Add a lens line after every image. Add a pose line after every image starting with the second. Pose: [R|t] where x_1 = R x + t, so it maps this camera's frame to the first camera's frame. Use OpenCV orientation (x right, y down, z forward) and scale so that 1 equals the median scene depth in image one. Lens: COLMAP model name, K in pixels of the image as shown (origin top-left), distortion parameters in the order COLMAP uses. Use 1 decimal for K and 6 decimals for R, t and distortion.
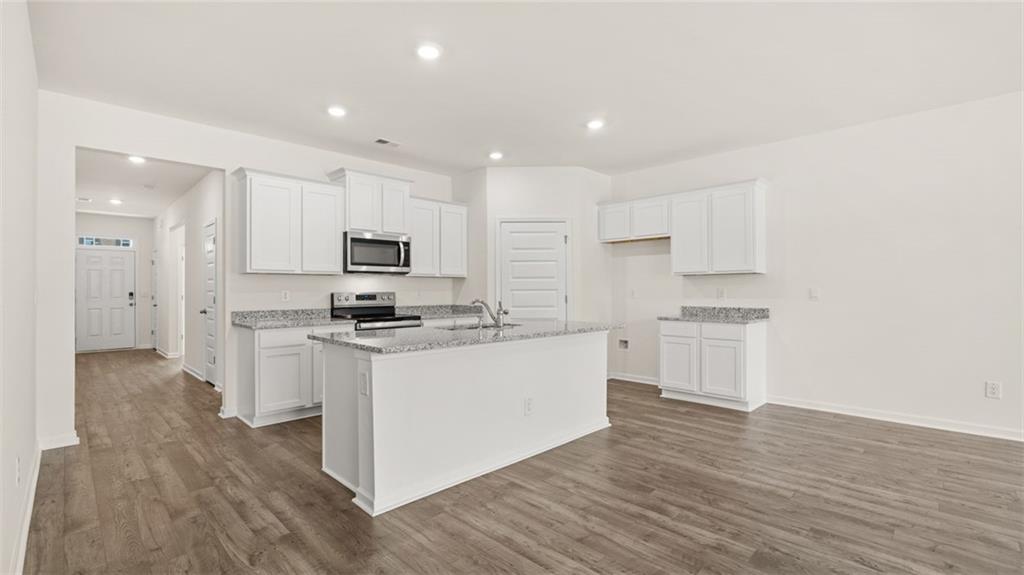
lens RADIAL K [[448.0, 0, 511.7], [0, 448.0, 285.7], [0, 0, 1]] dist [0.002419, -0.000009]
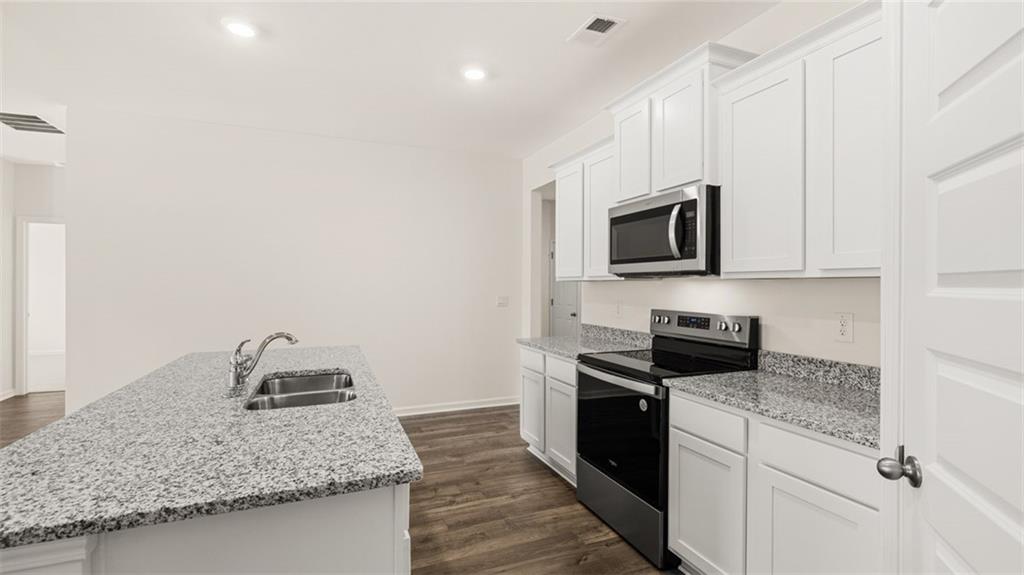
lens RADIAL K [[448.0, 0, 510.9], [0, 448.0, 290.5], [0, 0, 1]] dist [0.002419, -0.000009]
pose [[-0.376124, 0.007110, -0.926542, 0.236960], [0.001112, 0.999973, 0.007222, -0.013778], [0.926568, 0.001686, -0.376122, 1.079557]]
